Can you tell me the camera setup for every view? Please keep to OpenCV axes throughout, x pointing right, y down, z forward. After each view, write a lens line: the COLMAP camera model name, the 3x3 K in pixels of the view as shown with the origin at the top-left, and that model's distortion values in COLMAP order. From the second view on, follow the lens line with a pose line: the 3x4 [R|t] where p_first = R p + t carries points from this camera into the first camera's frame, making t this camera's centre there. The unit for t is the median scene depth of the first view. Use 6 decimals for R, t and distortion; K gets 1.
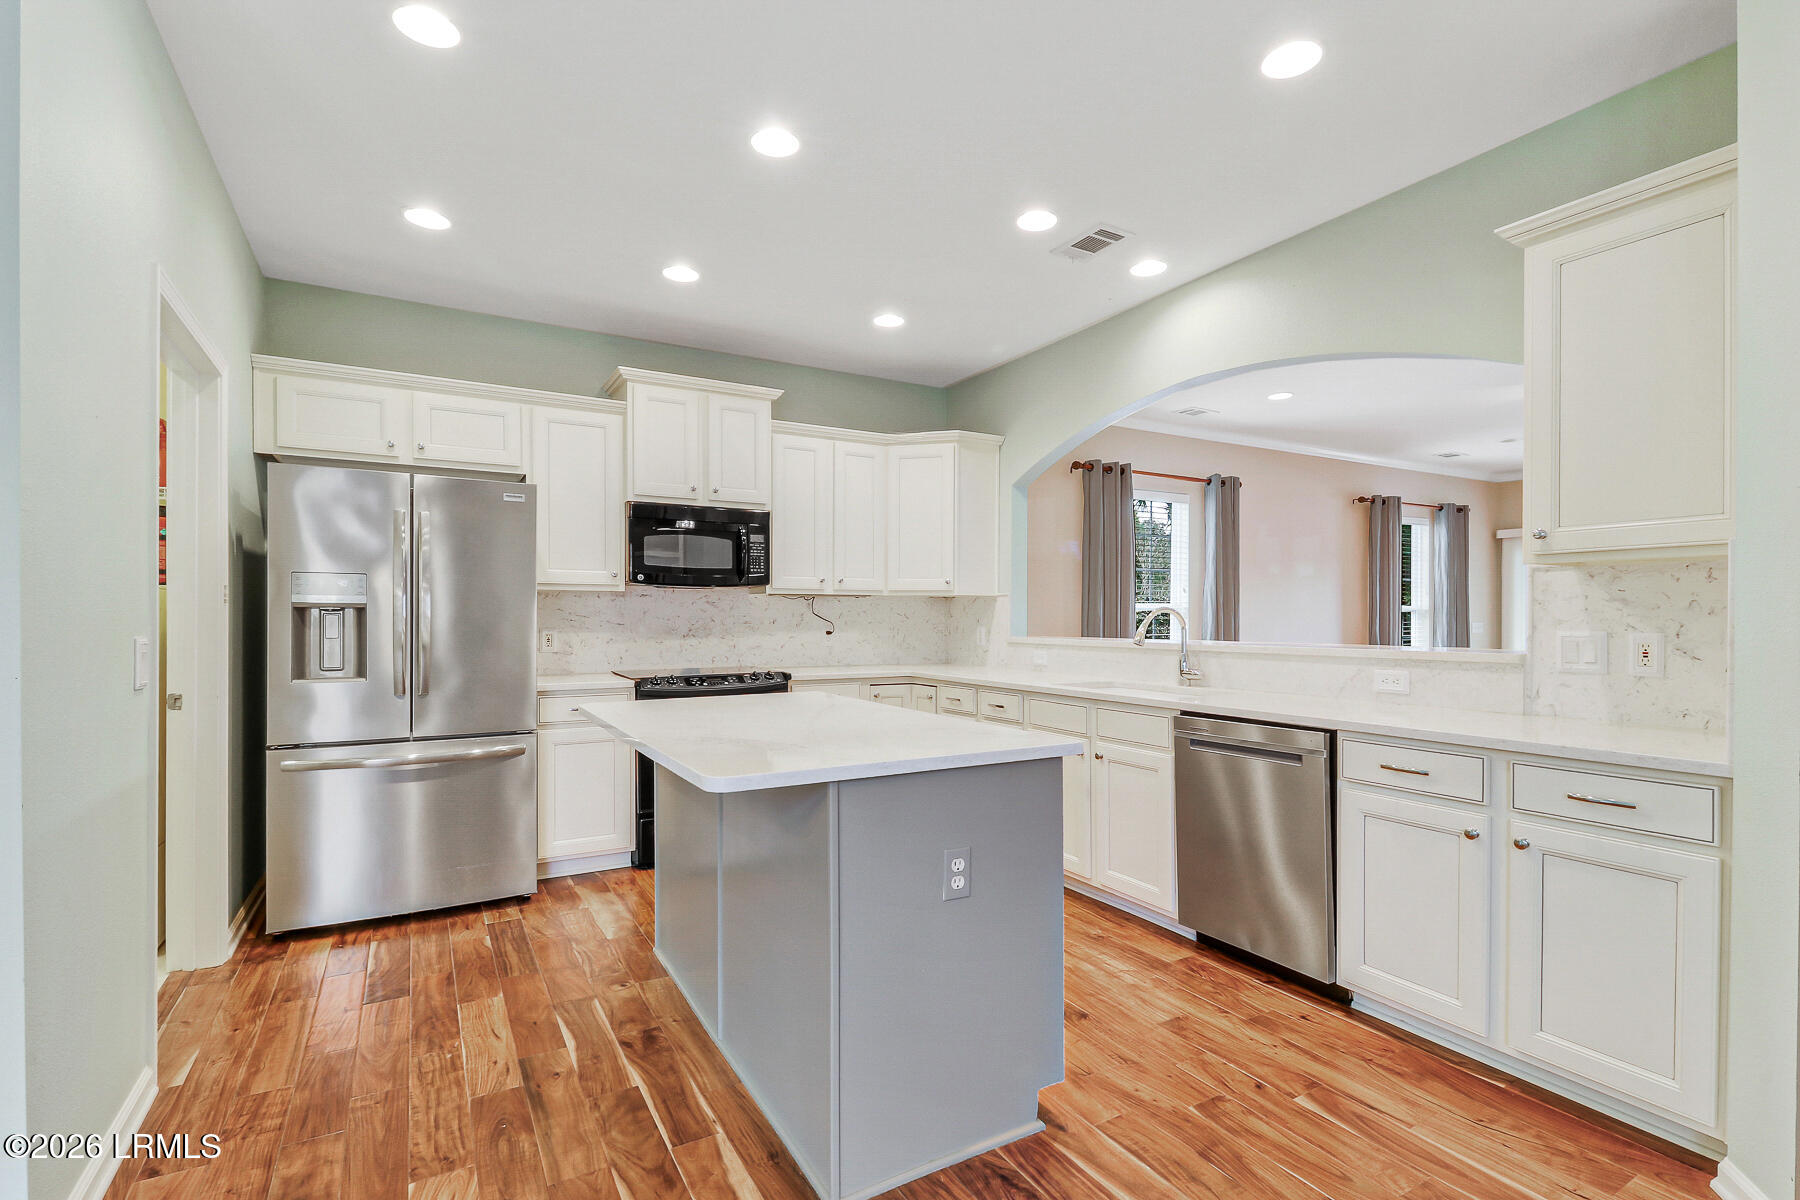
lens RADIAL K [[844.7, 0, 934.7], [0, 844.7, 626.9], [0, 0, 1]] dist [0.017030, -0.000174]
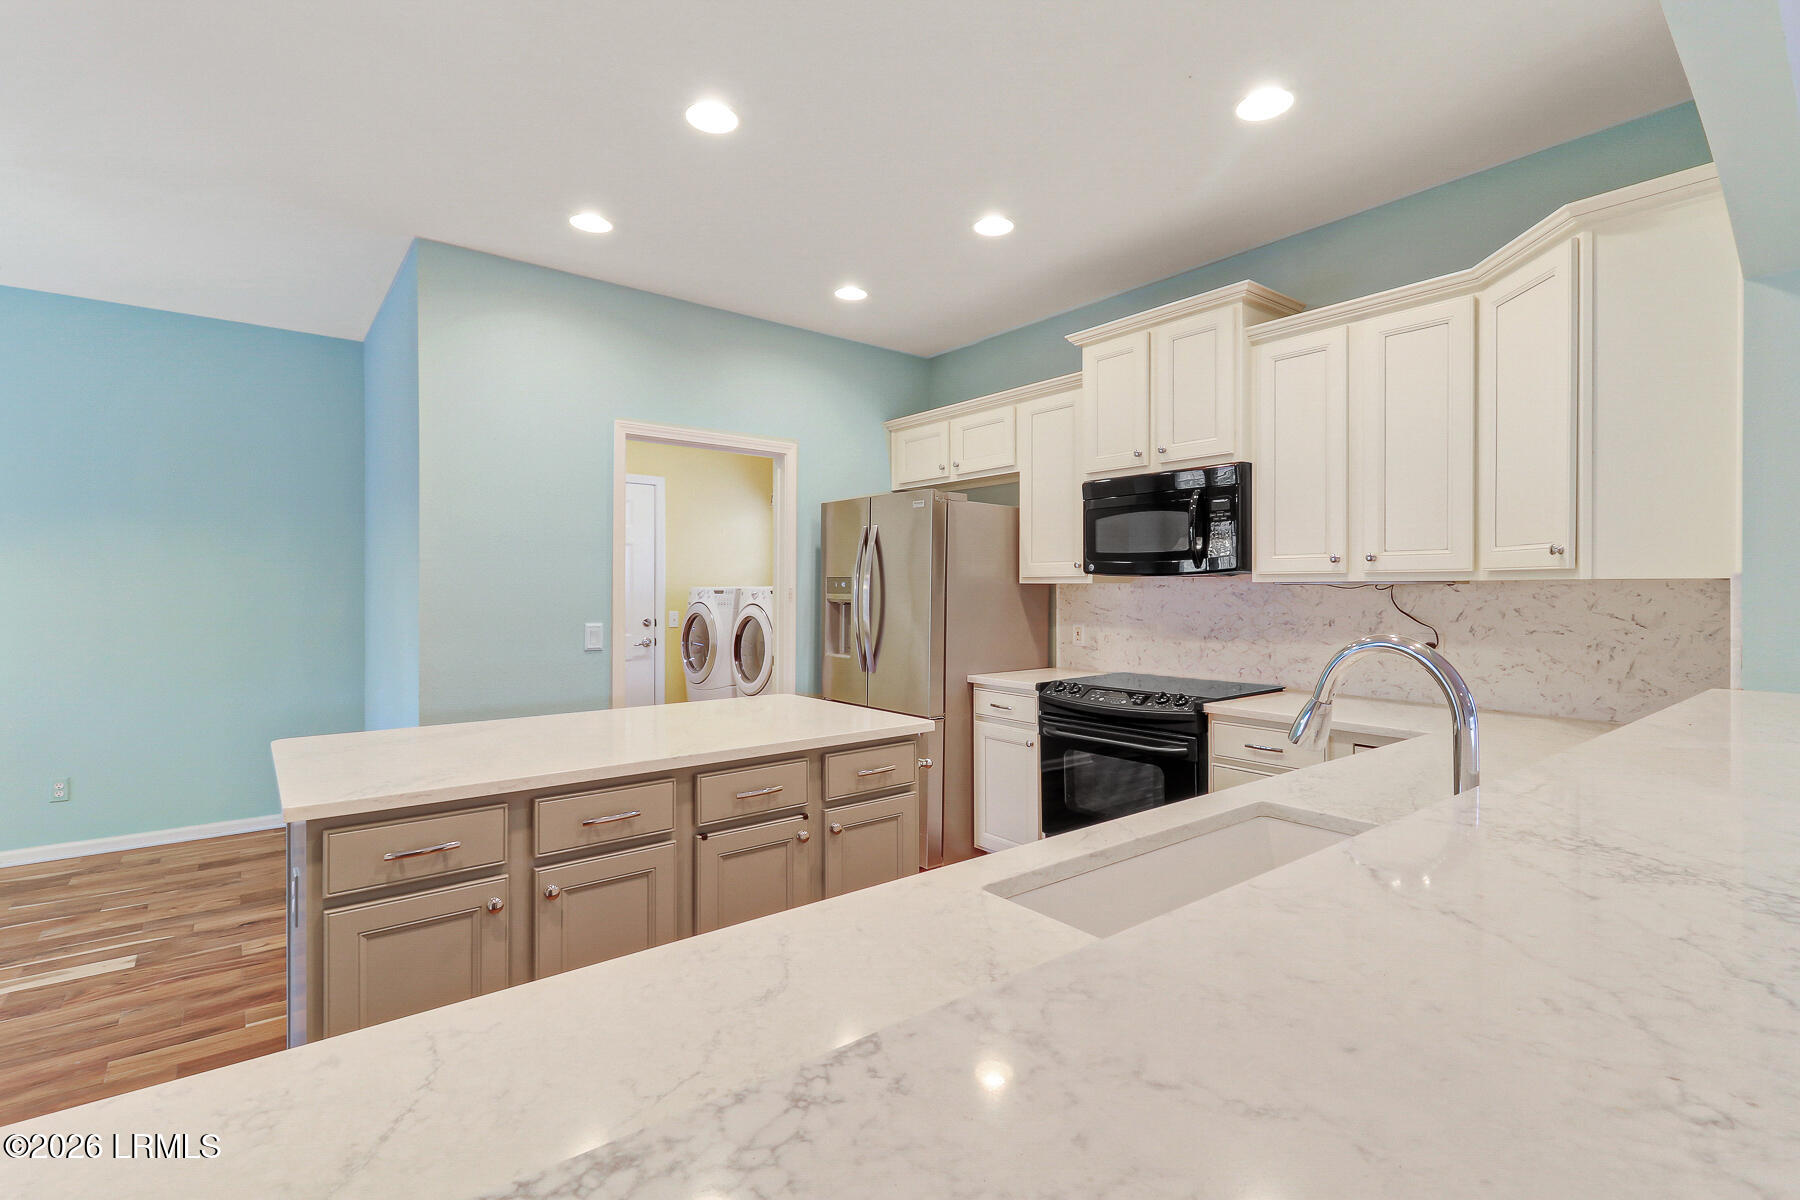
lens RADIAL K [[841.8, 0, 917.0], [0, 841.8, 584.6], [0, 0, 1]] dist [-0.002140, -0.000613]
pose [[0.122487, -0.003614, -0.992464, 0.453924], [-0.010719, 0.999930, -0.004965, -0.031998], [0.992412, 0.011247, 0.122439, 0.664816]]
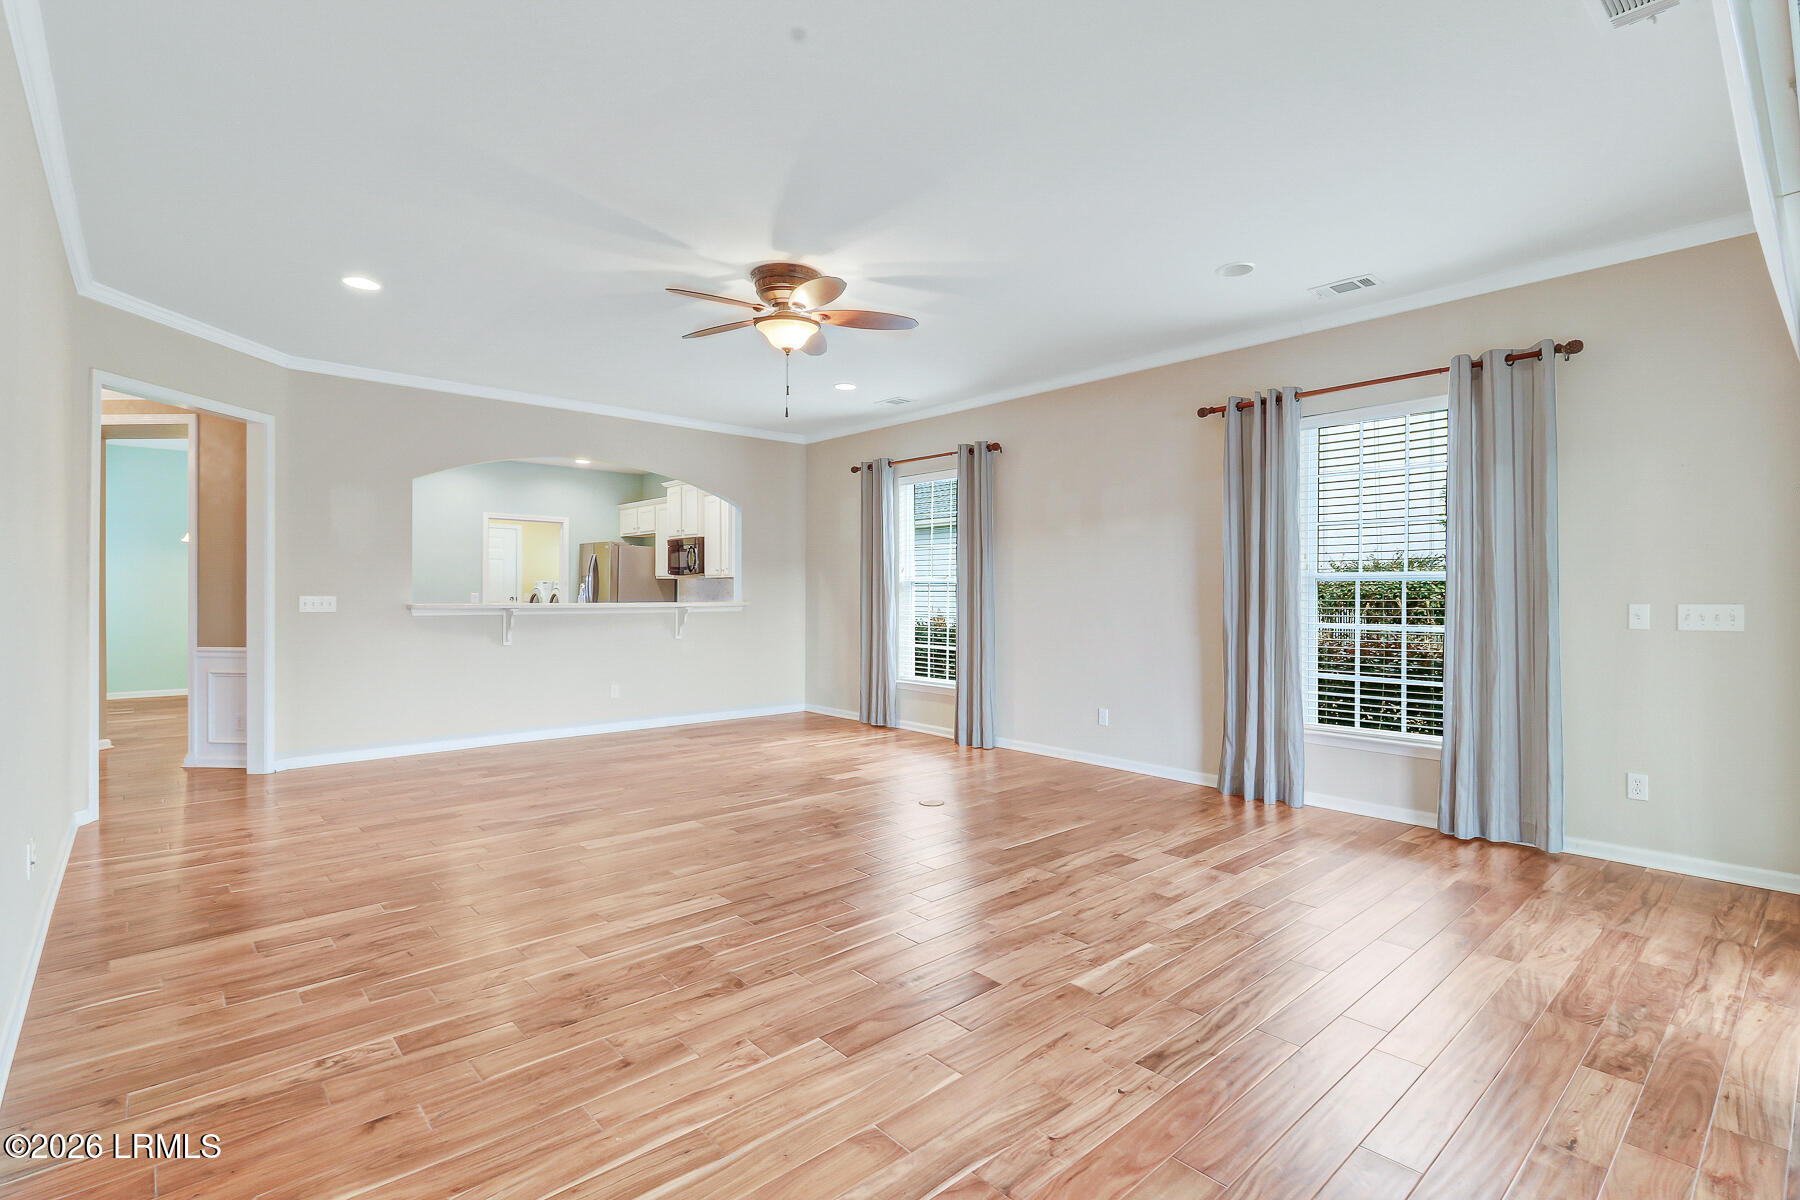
lens RADIAL K [[848.7, 0, 922.2], [0, 848.7, 575.4], [0, 0, 1]] dist [0.001647, -0.012321]
pose [[0.191112, -0.011491, -0.981501, 1.893431], [-0.010327, 0.999853, -0.013717, -0.023236], [0.981514, 0.012758, 0.190966, 1.145256]]
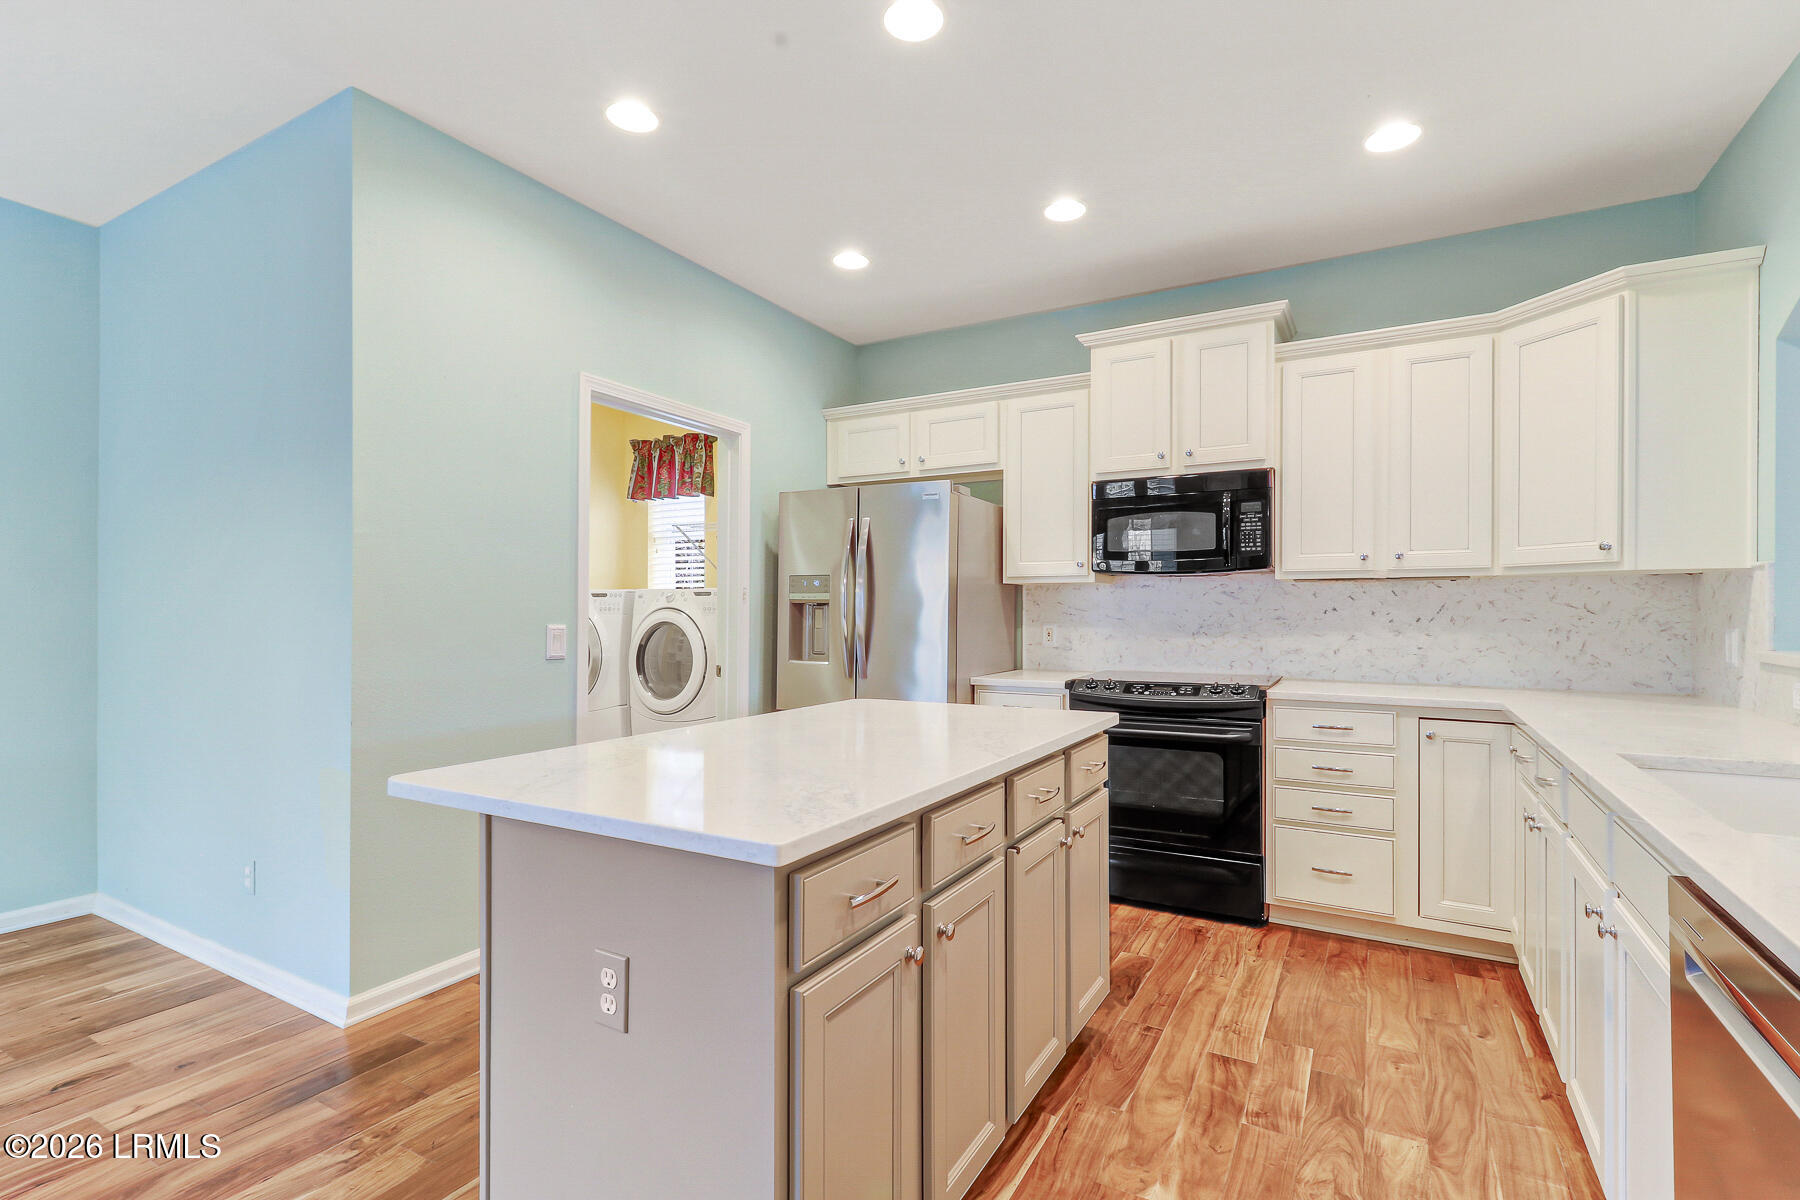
lens RADIAL K [[850.2, 0, 904.1], [0, 850.2, 607.8], [0, 0, 1]] dist [-0.003151, -0.000805]
pose [[0.483673, -0.003946, -0.875240, 0.303742], [-0.010476, 0.999892, -0.010298, -0.003267], [0.875186, 0.014150, 0.483579, 0.362973]]
